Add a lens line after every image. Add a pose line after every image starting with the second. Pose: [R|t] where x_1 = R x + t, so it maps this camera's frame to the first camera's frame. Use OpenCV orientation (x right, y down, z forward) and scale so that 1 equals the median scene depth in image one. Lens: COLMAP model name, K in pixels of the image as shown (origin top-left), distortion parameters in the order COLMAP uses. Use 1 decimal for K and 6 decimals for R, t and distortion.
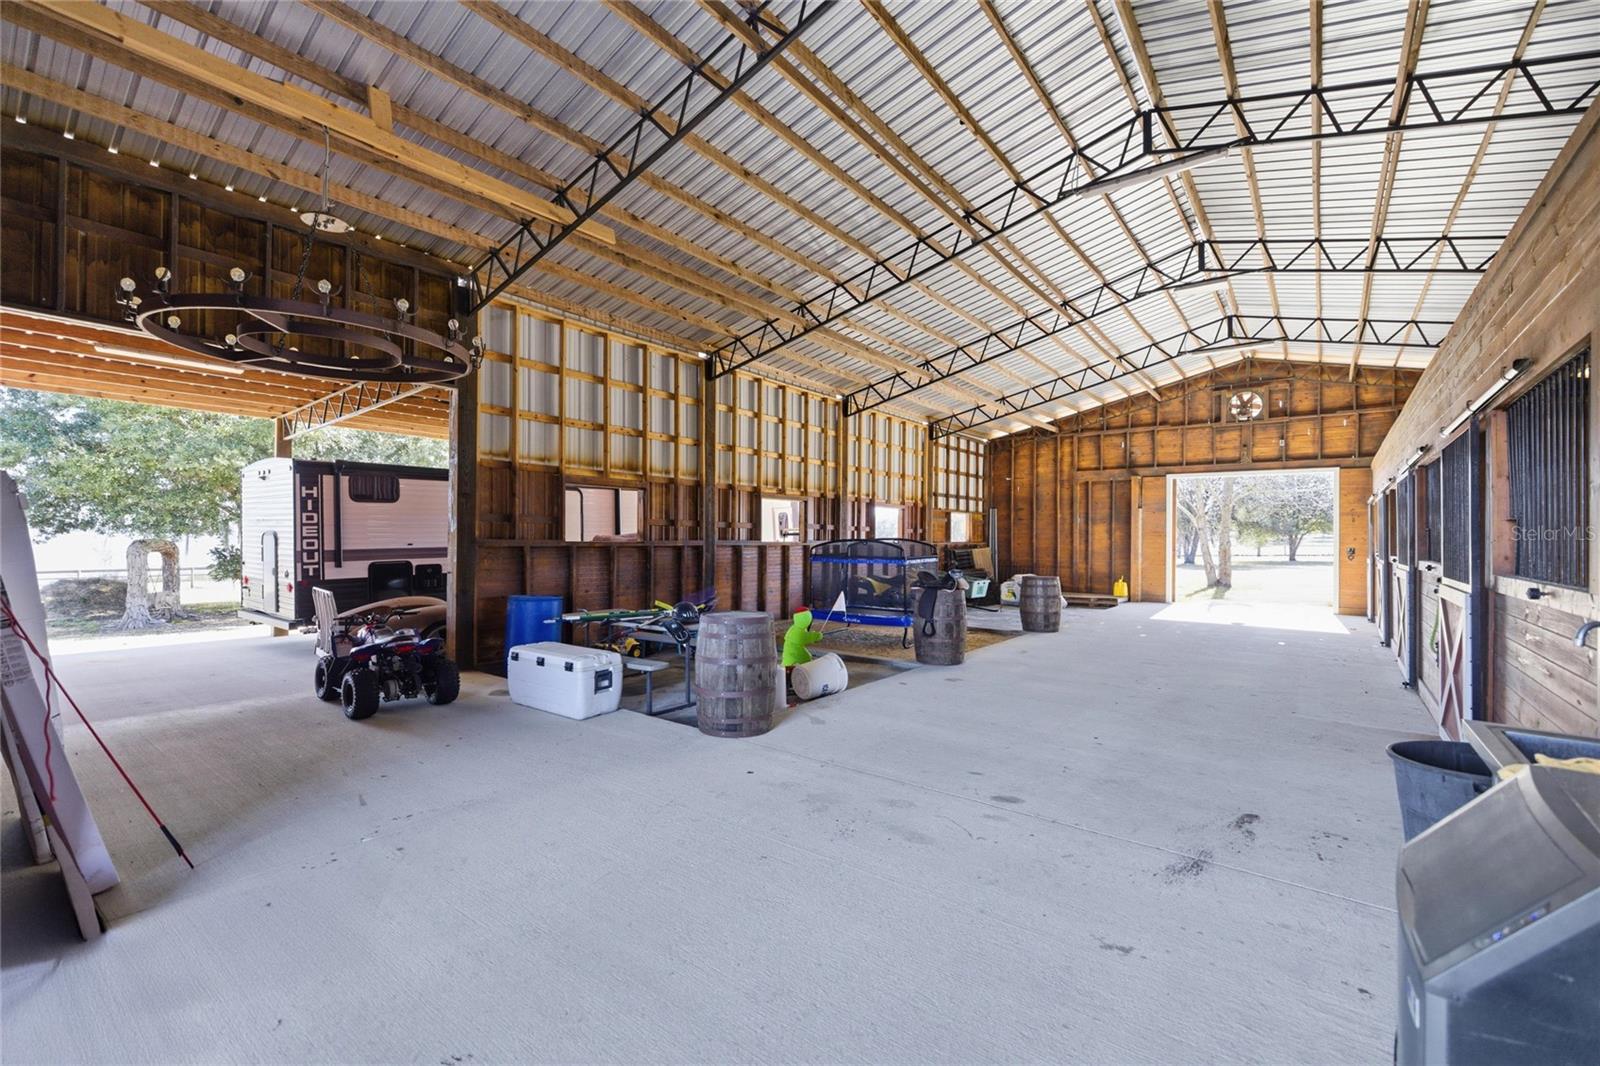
lens RADIAL K [[676.1, 0, 805.7], [0, 676.1, 527.1], [0, 0, 1]] dist [-0.003009, 0.000126]
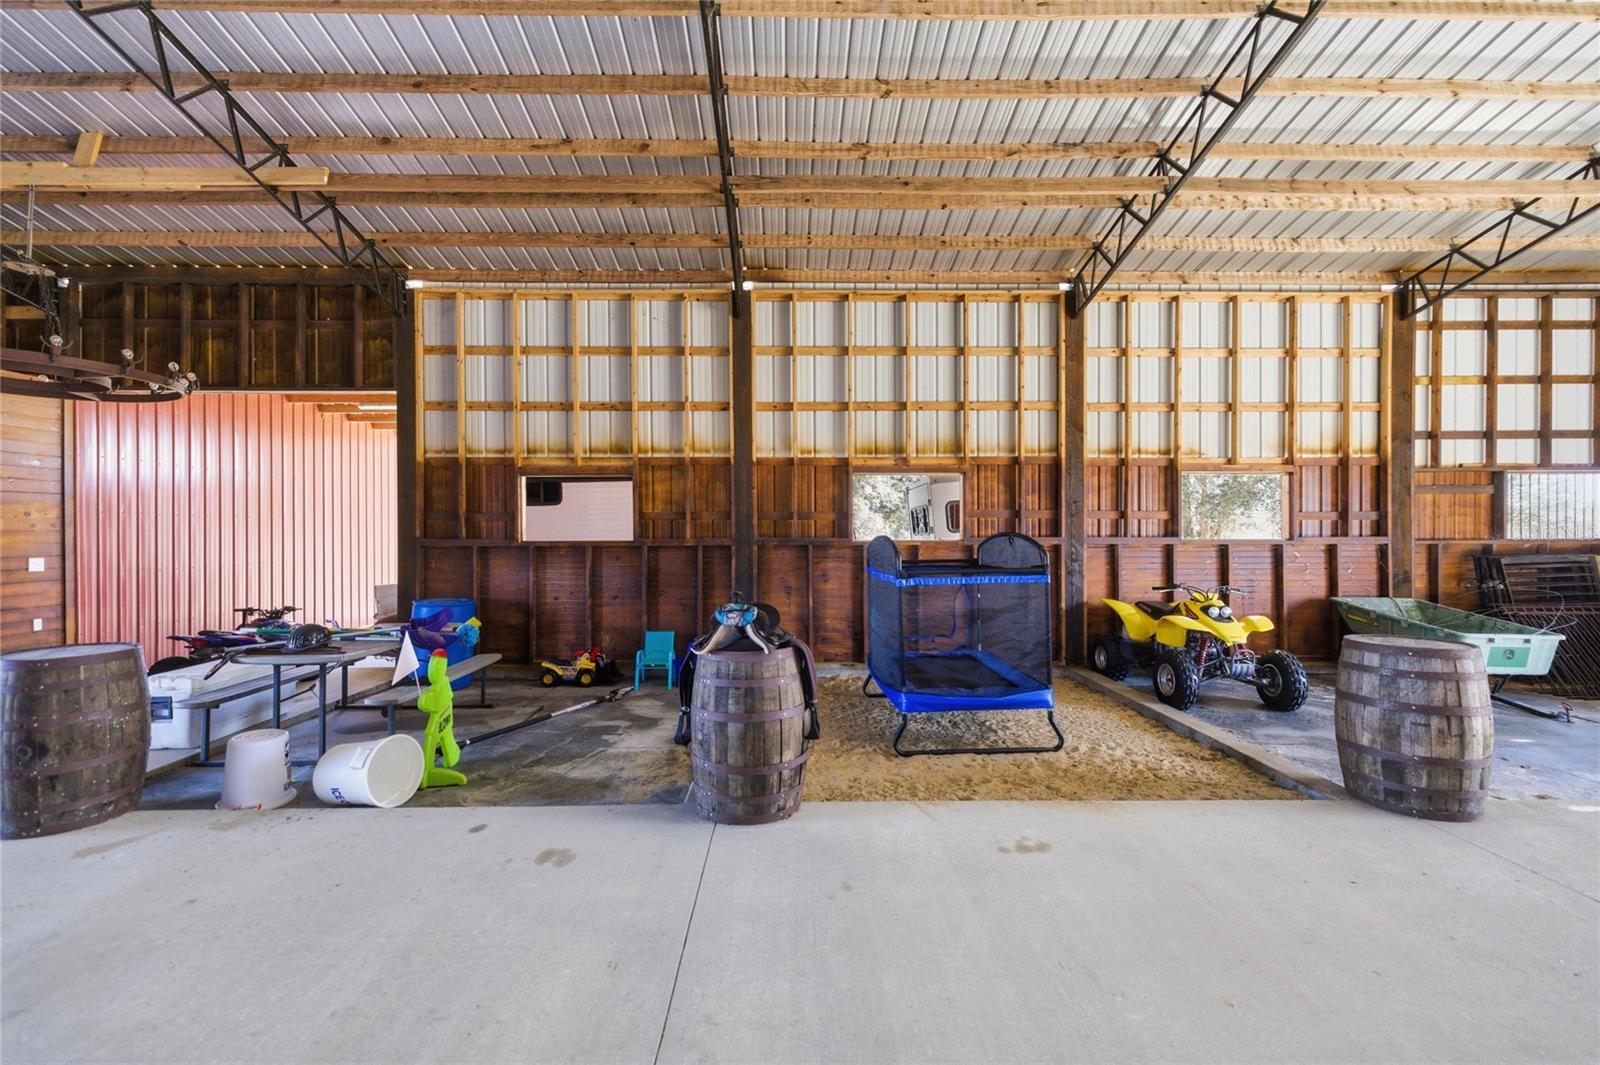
lens RADIAL K [[676.1, 0, 786.8], [0, 676.1, 533.7], [0, 0, 1]] dist [-0.003009, 0.000126]
pose [[0.615930, -0.013630, -0.787683, 0.301216], [0.021143, 0.999776, -0.000767, 0.010560], [0.787517, -0.016182, 0.616080, 0.391535]]
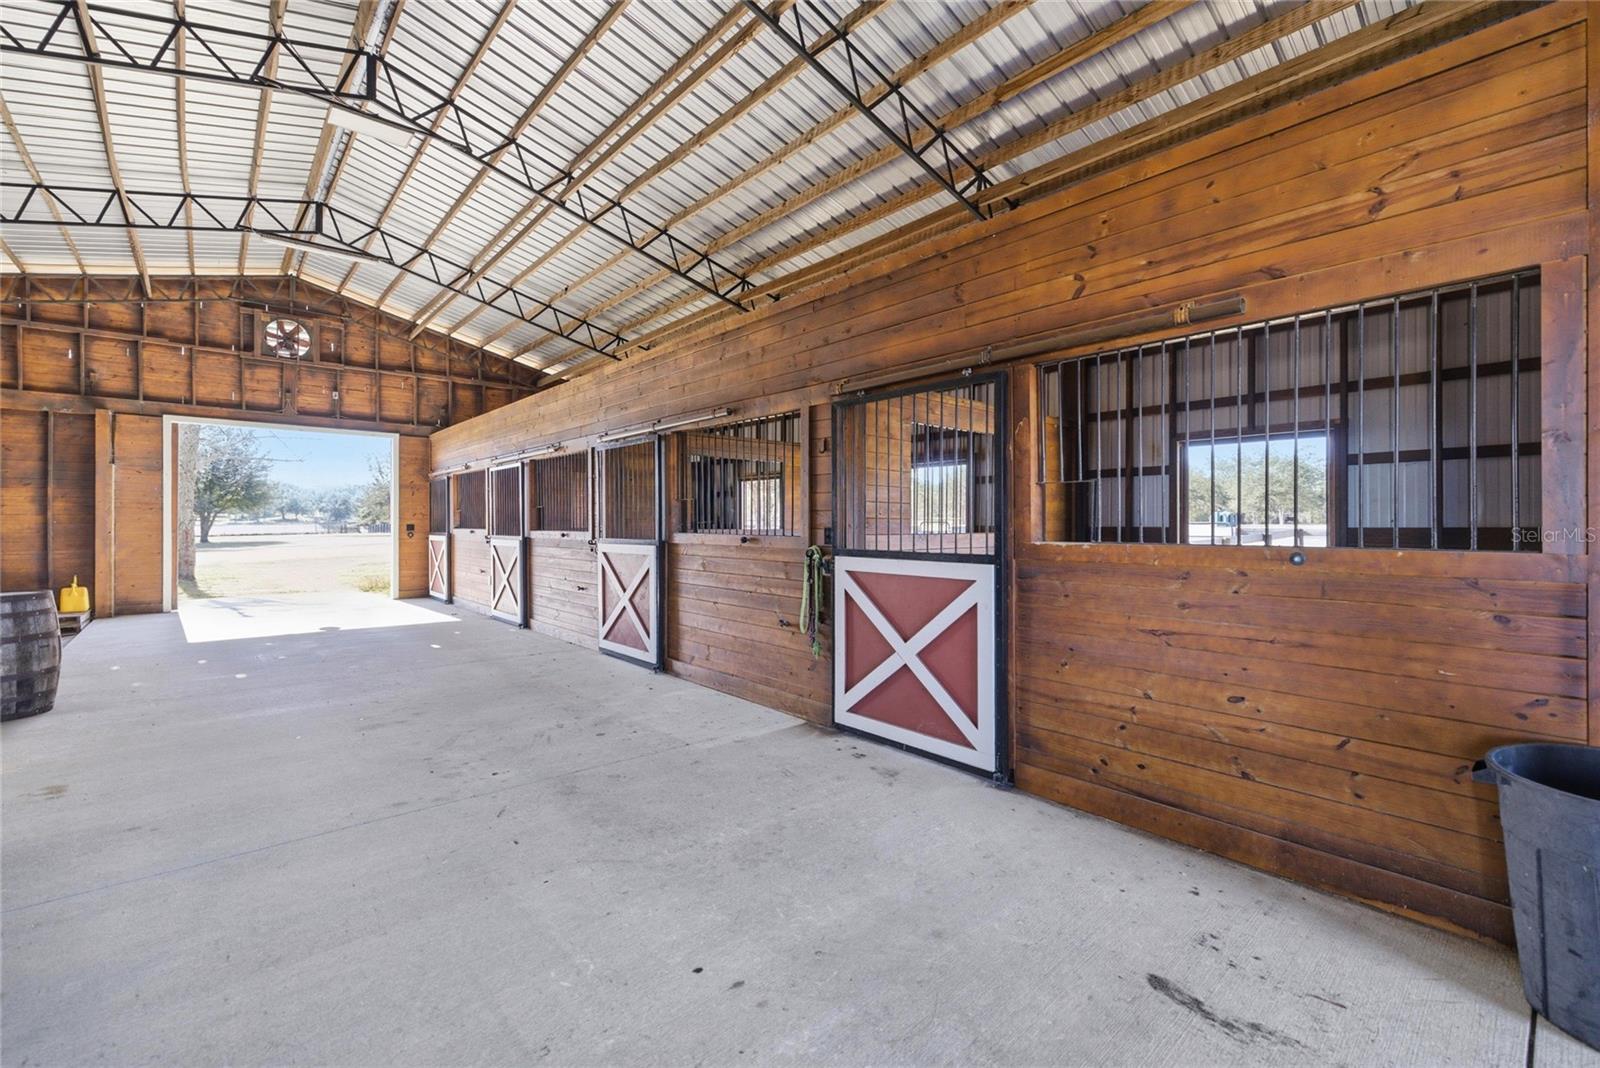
lens RADIAL K [[676.1, 0, 798.5], [0, 676.1, 526.6], [0, 0, 1]] dist [-0.003009, 0.000126]
pose [[0.187611, -0.014869, 0.982131, 0.011587], [-0.015229, 0.999721, 0.018045, 0.009180], [-0.982125, -0.018342, 0.187332, 0.287202]]
